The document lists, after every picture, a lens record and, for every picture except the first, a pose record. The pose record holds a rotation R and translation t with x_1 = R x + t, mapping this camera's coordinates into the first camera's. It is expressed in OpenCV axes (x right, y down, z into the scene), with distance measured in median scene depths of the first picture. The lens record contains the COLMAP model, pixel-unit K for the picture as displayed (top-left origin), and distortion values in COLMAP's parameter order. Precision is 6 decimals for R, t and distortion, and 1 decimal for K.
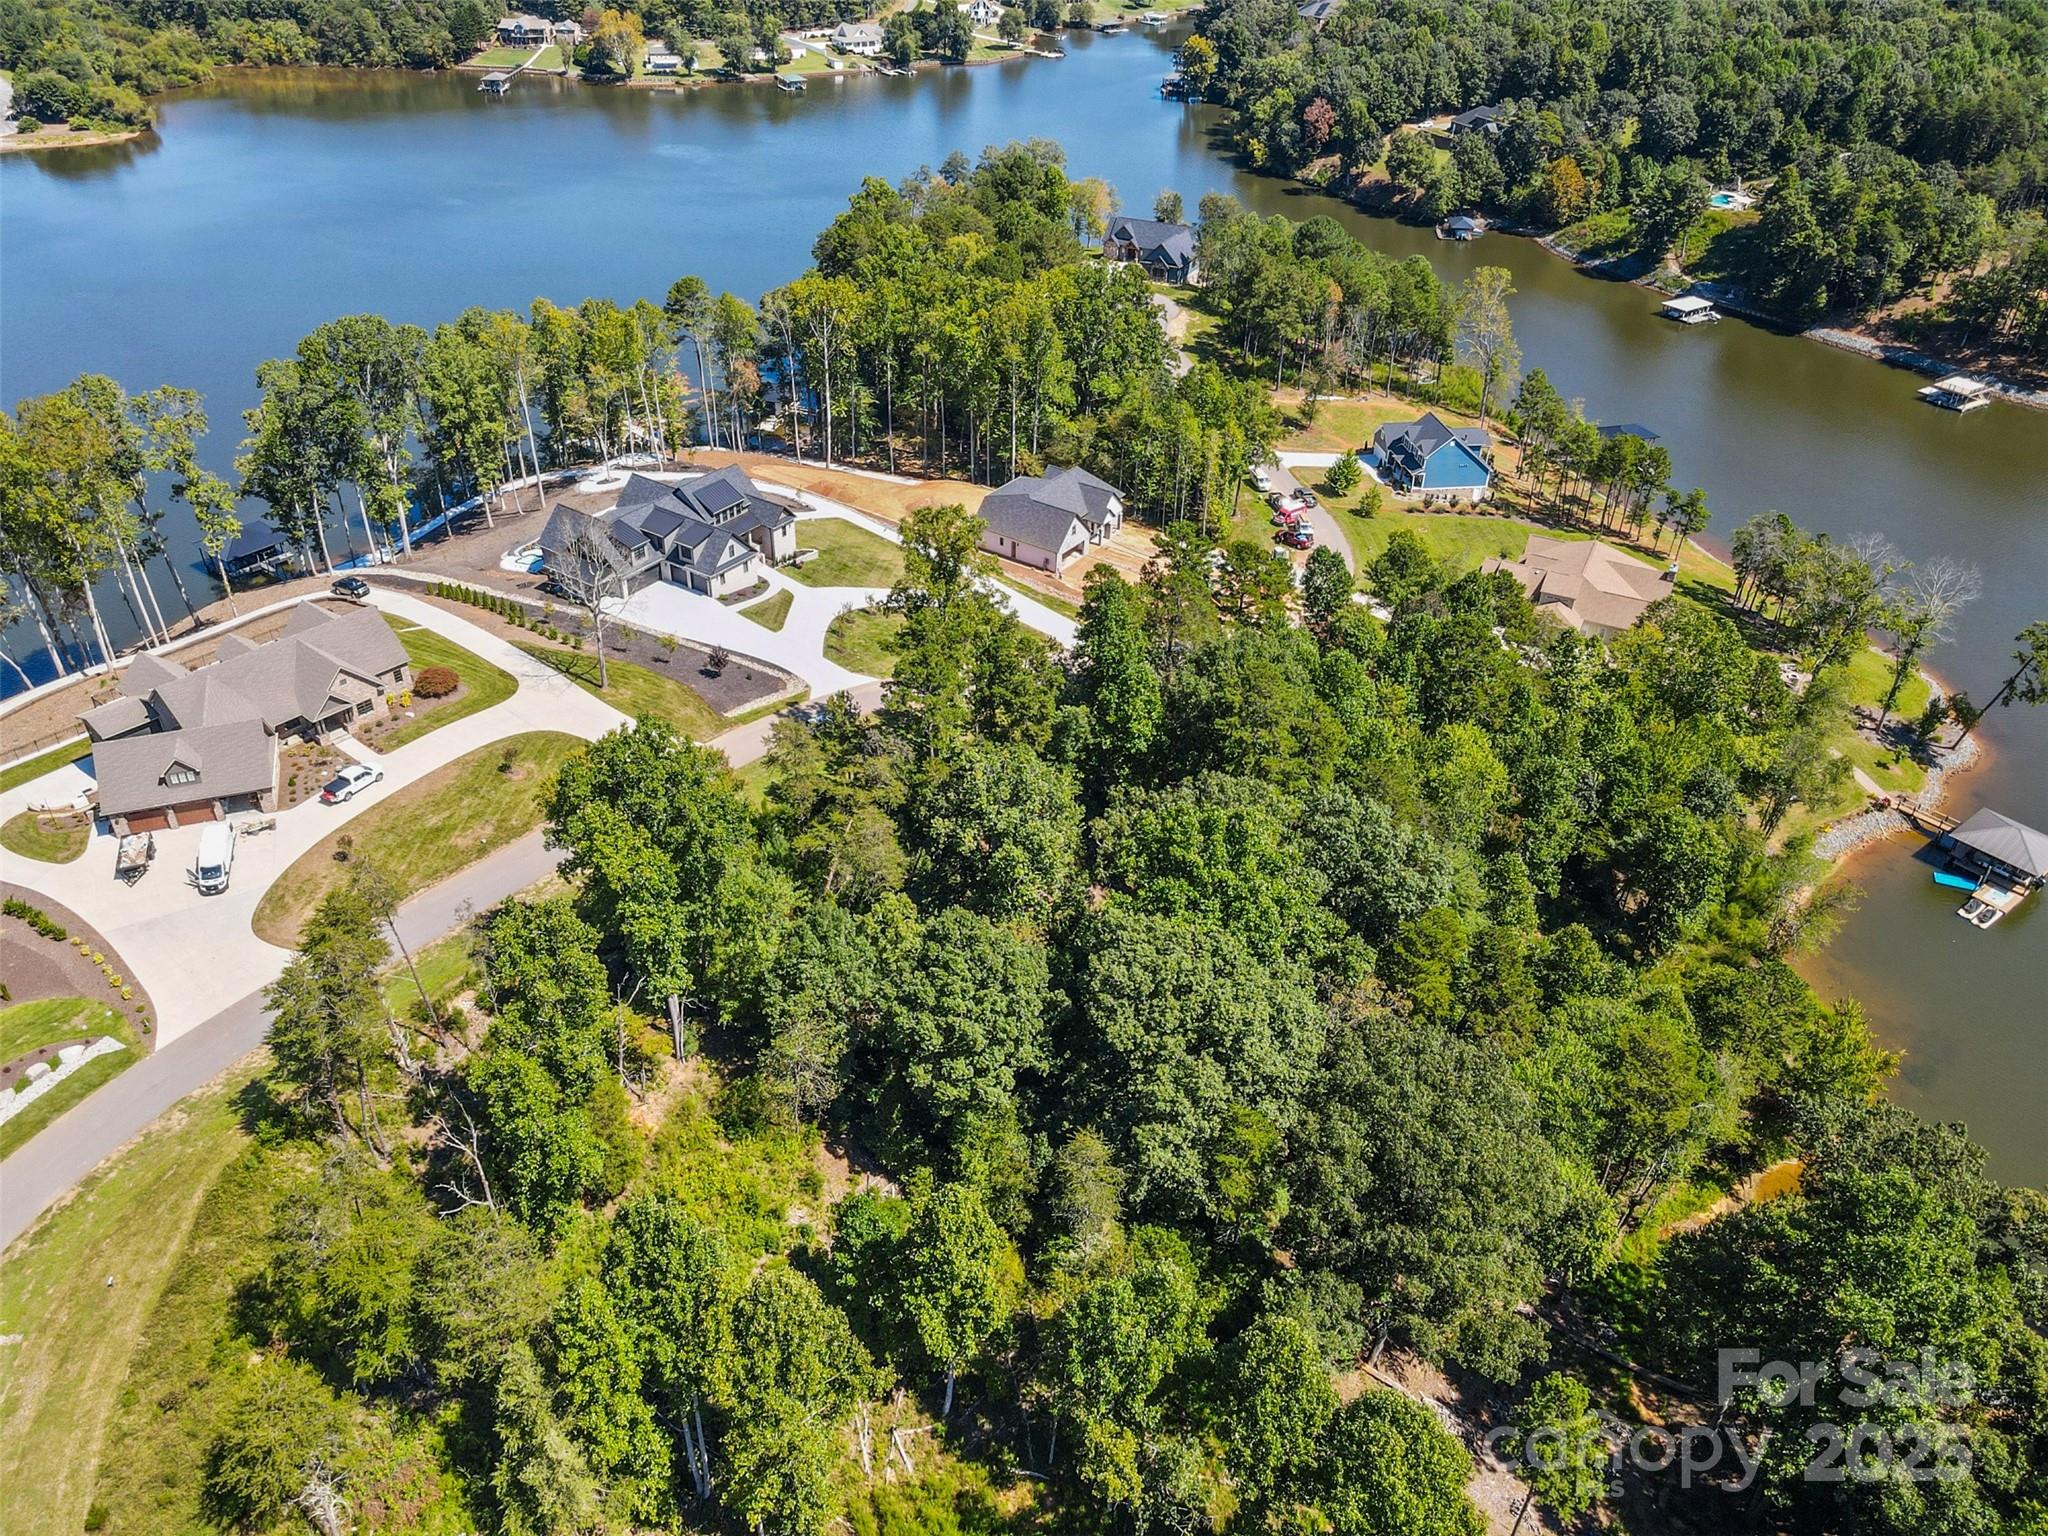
lens RADIAL K [[1461.2, 0, 1020.9], [0, 1461.2, 806.3], [0, 0, 1]] dist [0.009808, 0.005889]
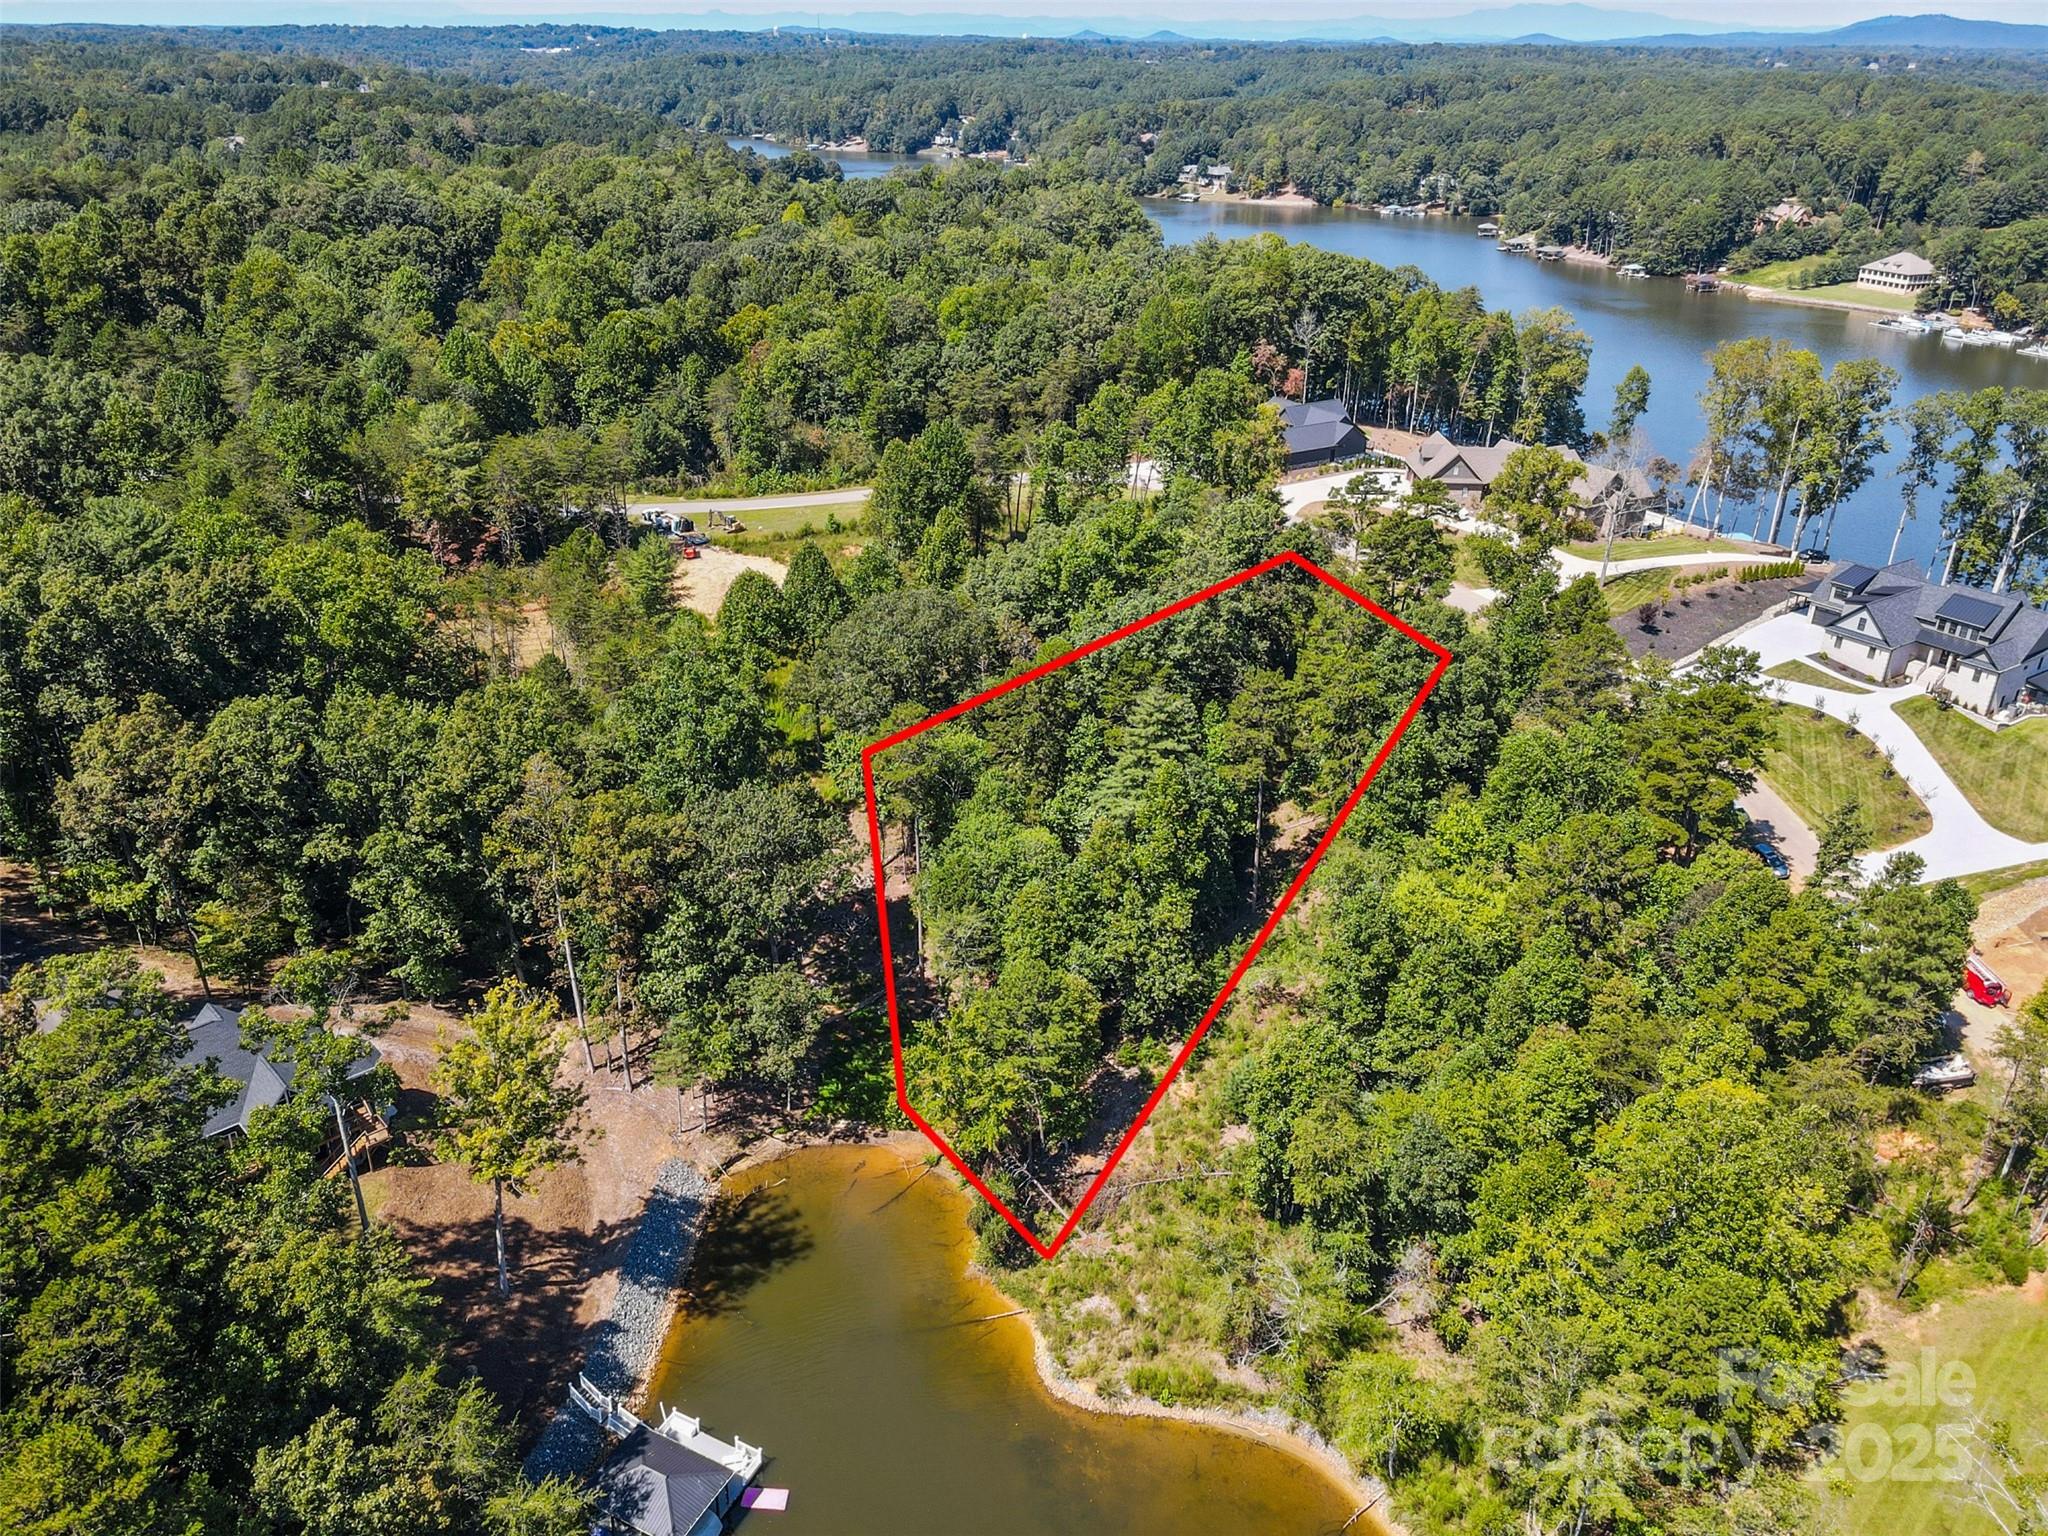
lens RADIAL K [[1484.2, 0, 1024.0], [0, 1484.2, 768.0], [0, 0, 1]] dist [0.025190, 0.005736]
pose [[-0.391679, 0.376580, -0.839509, 0.627689], [-0.541399, 0.643412, 0.541210, -0.245494], [0.743959, 0.666490, -0.048130, 0.494589]]
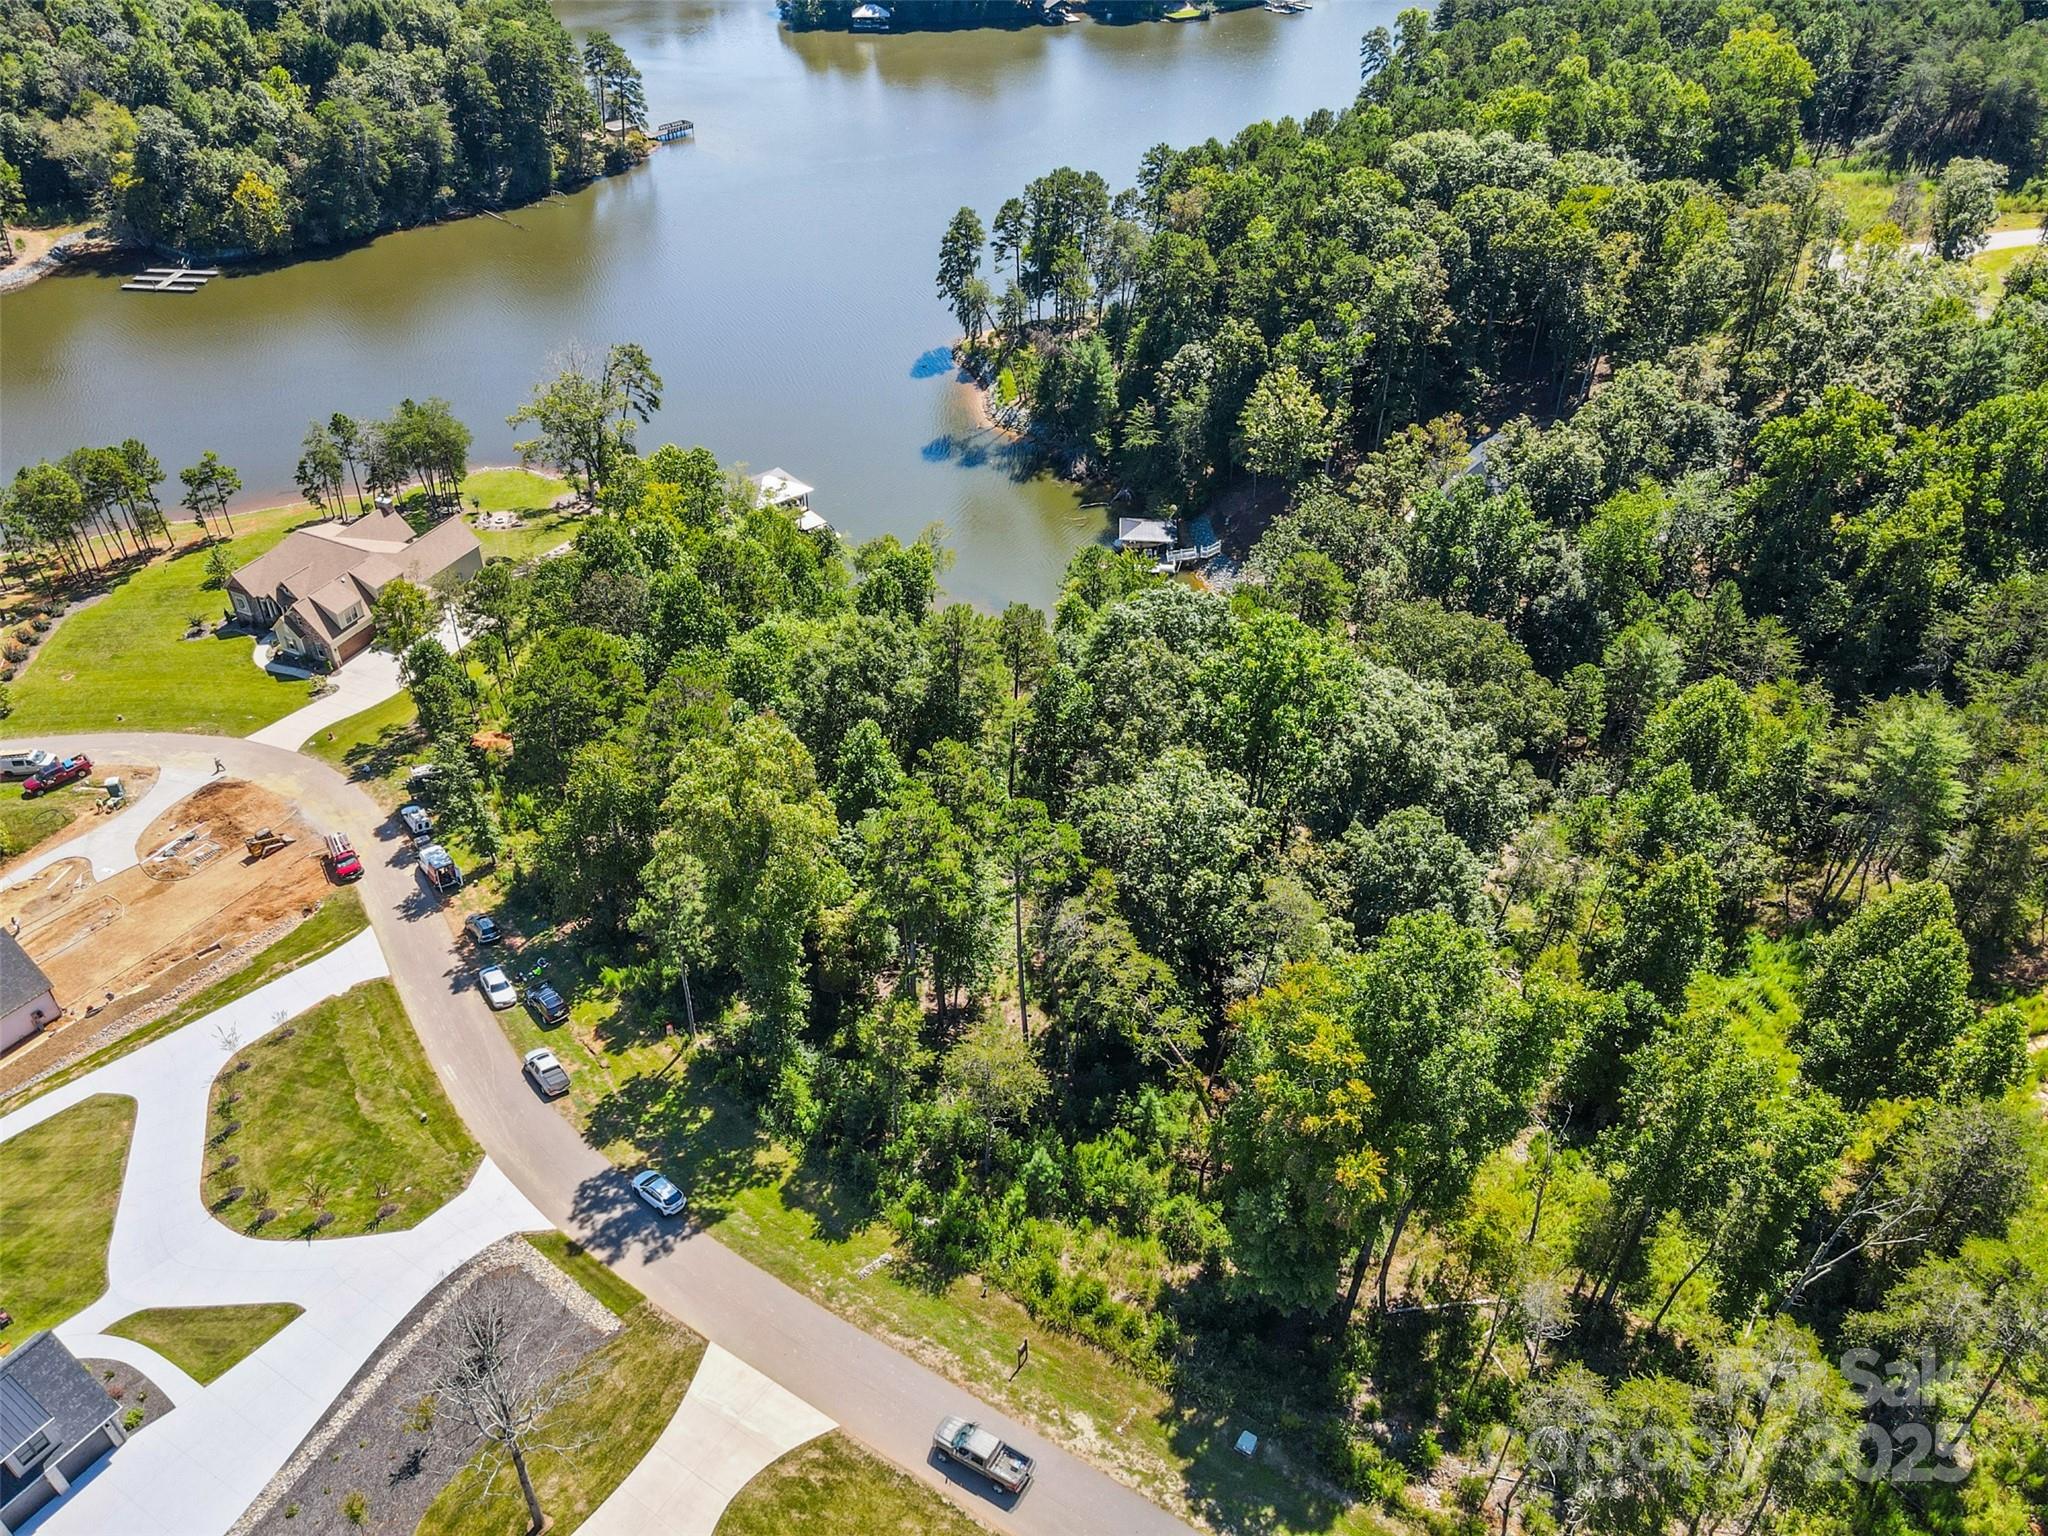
lens RADIAL K [[1466.2, 0, 1029.0], [0, 1466.2, 767.3], [0, 0, 1]] dist [0.021357, 0.008247]
pose [[-0.021862, -0.636088, 0.771307, -0.318943], [0.585723, 0.617075, 0.525497, -0.254415], [-0.810216, 0.463260, 0.359081, 0.343630]]
